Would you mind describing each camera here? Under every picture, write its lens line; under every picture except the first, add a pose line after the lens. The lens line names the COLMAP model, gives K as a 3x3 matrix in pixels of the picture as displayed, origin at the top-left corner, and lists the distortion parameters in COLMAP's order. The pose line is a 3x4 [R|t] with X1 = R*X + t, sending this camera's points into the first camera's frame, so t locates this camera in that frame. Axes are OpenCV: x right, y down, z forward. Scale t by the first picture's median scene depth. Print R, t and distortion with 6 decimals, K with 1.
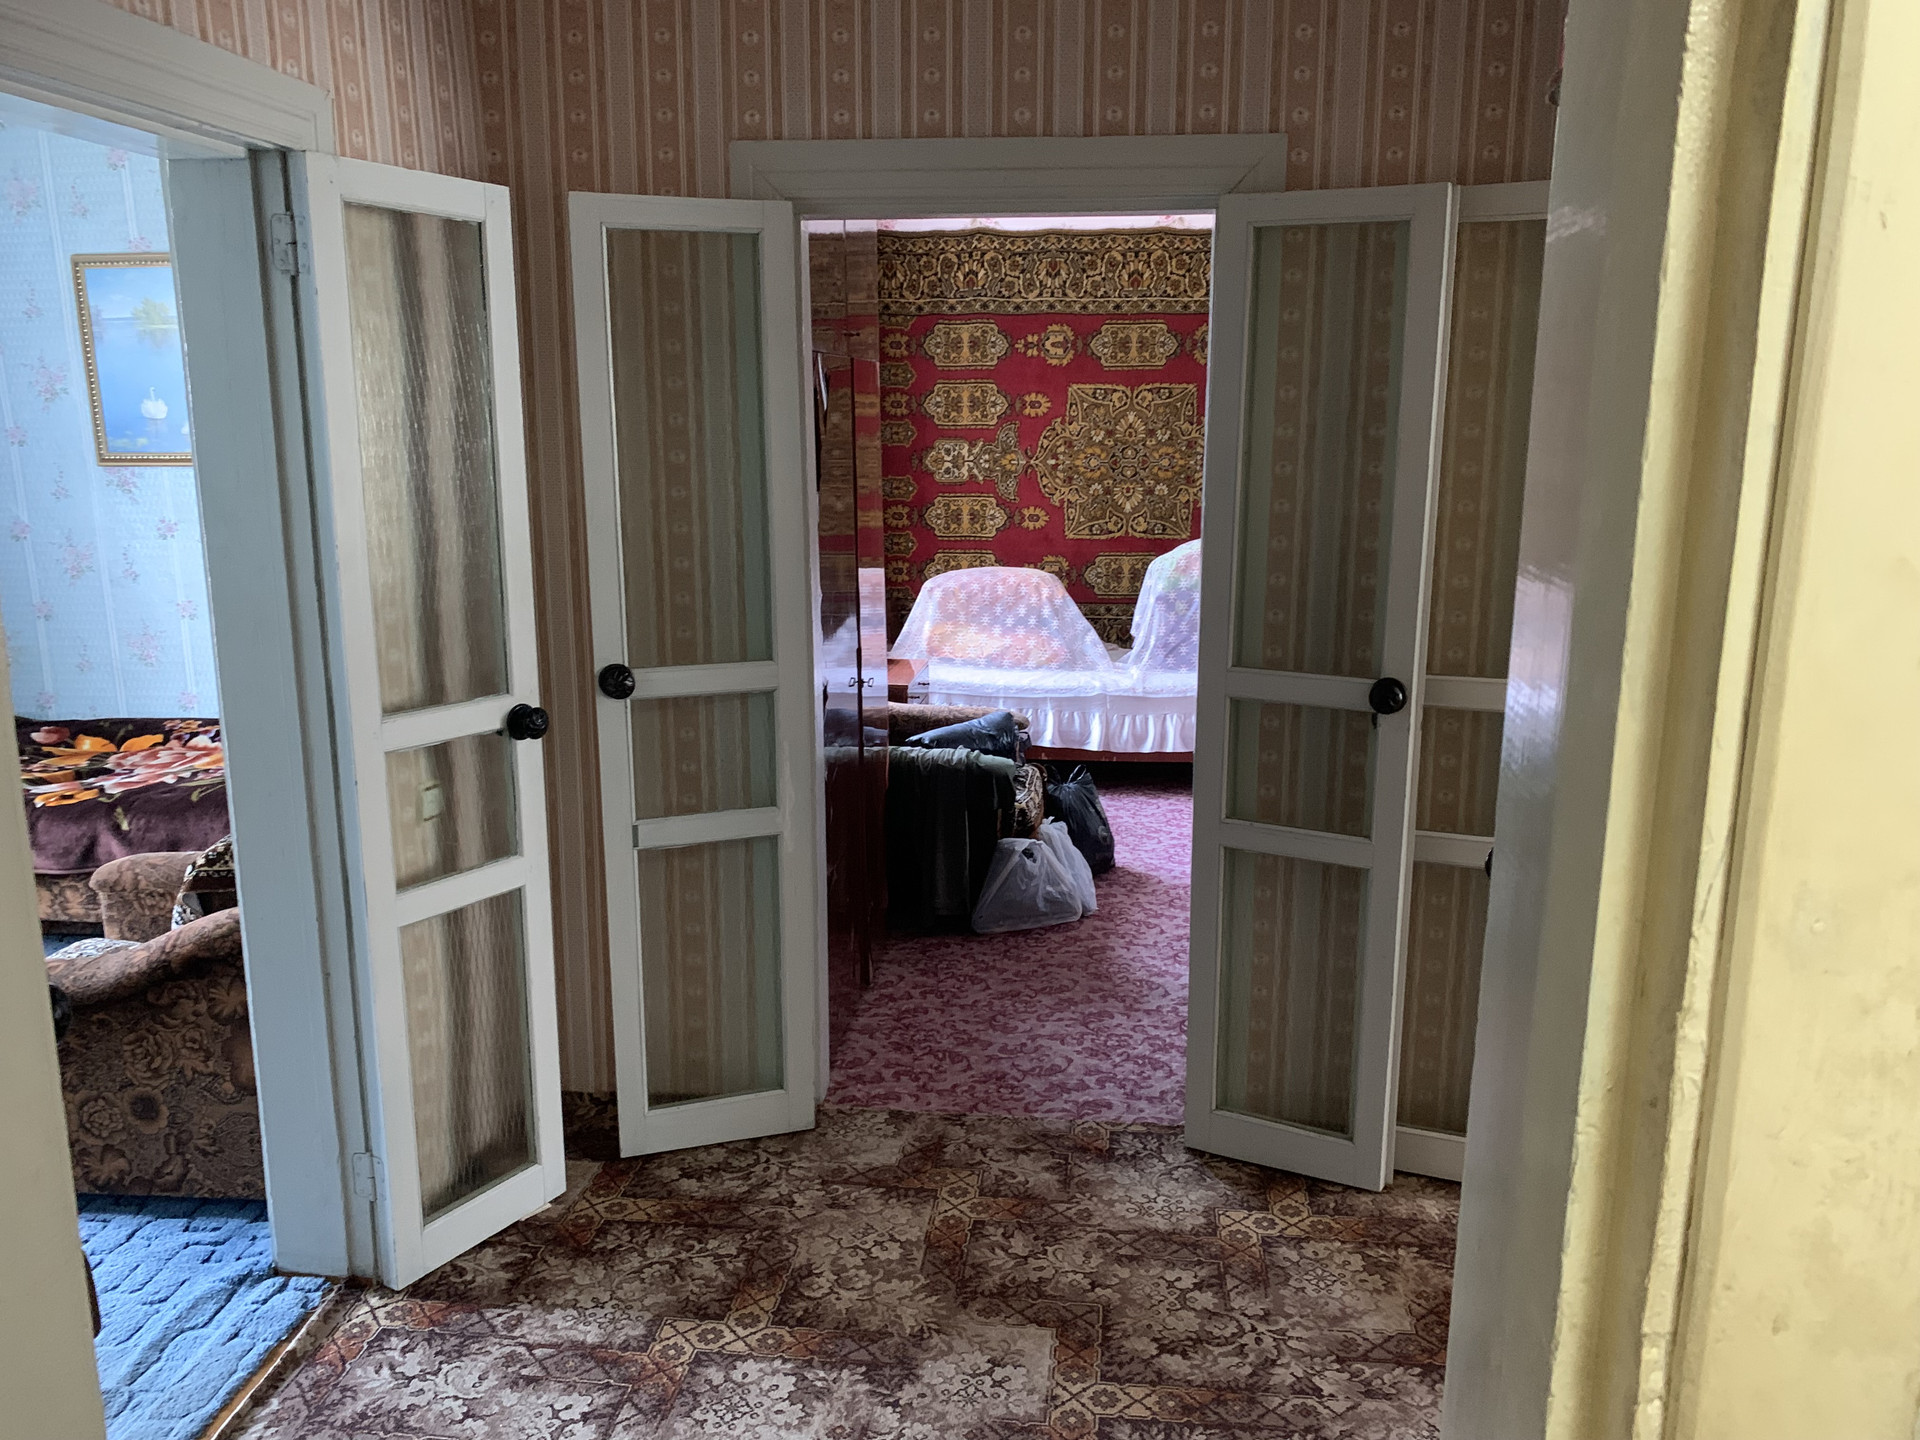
lens RADIAL K [[1485.5, 0, 990.6], [0, 1485.5, 752.1], [0, 0, 1]] dist [0.122292, -0.121178]
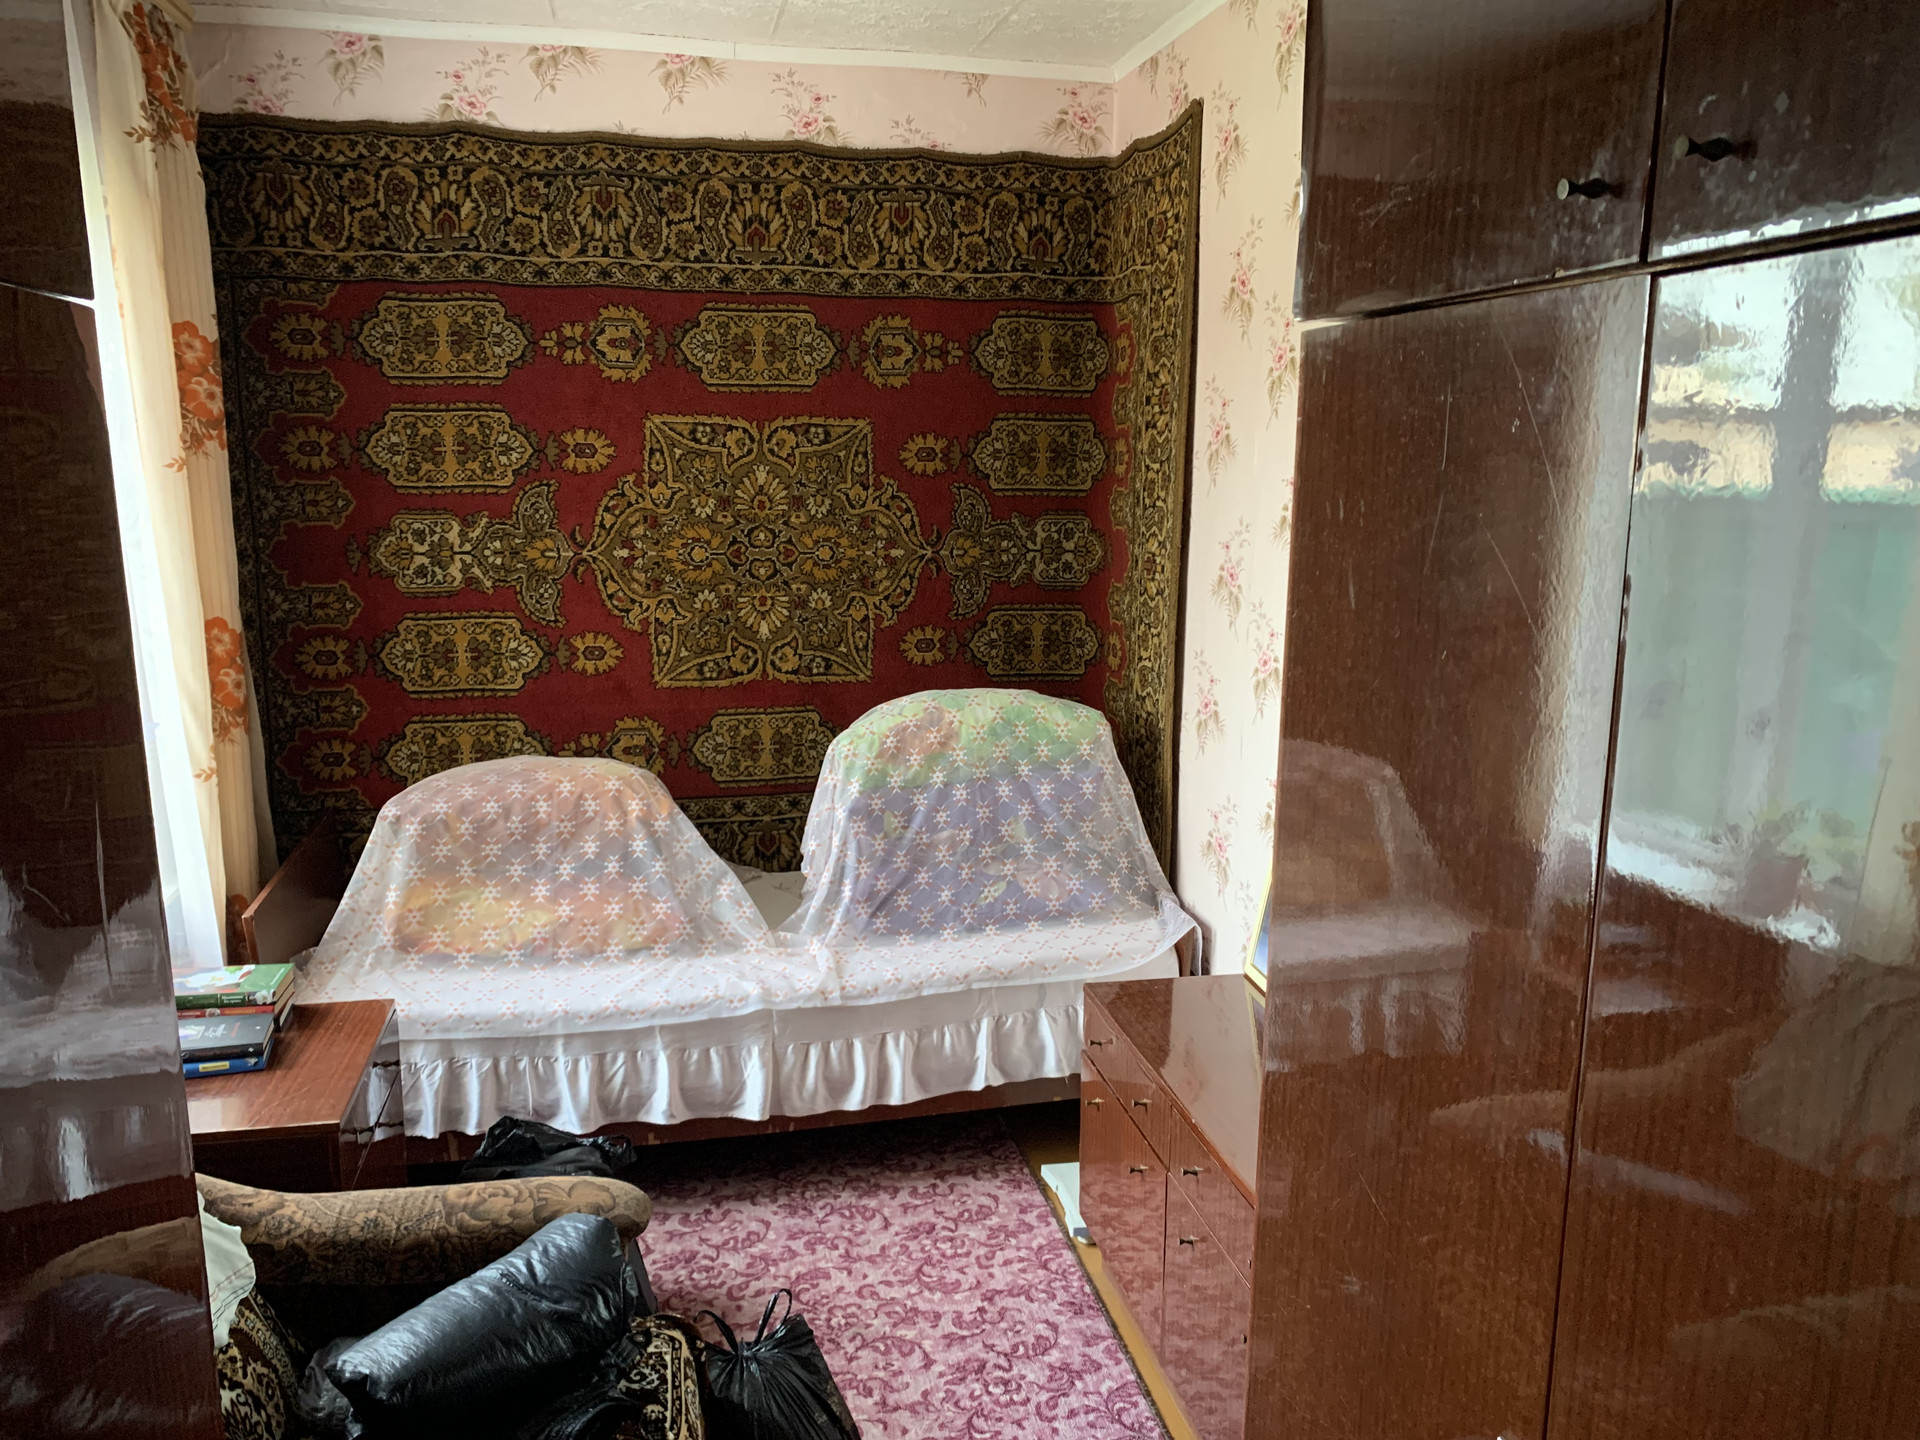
lens RADIAL K [[1457.7, 0, 949.2], [0, 1457.7, 750.4], [0, 0, 1]] dist [0.140219, -0.330672]
pose [[0.955676, -0.056201, 0.289007, -0.004873], [0.063290, 0.997879, -0.015233, -0.107718], [-0.287538, 0.032849, 0.957206, 0.454911]]
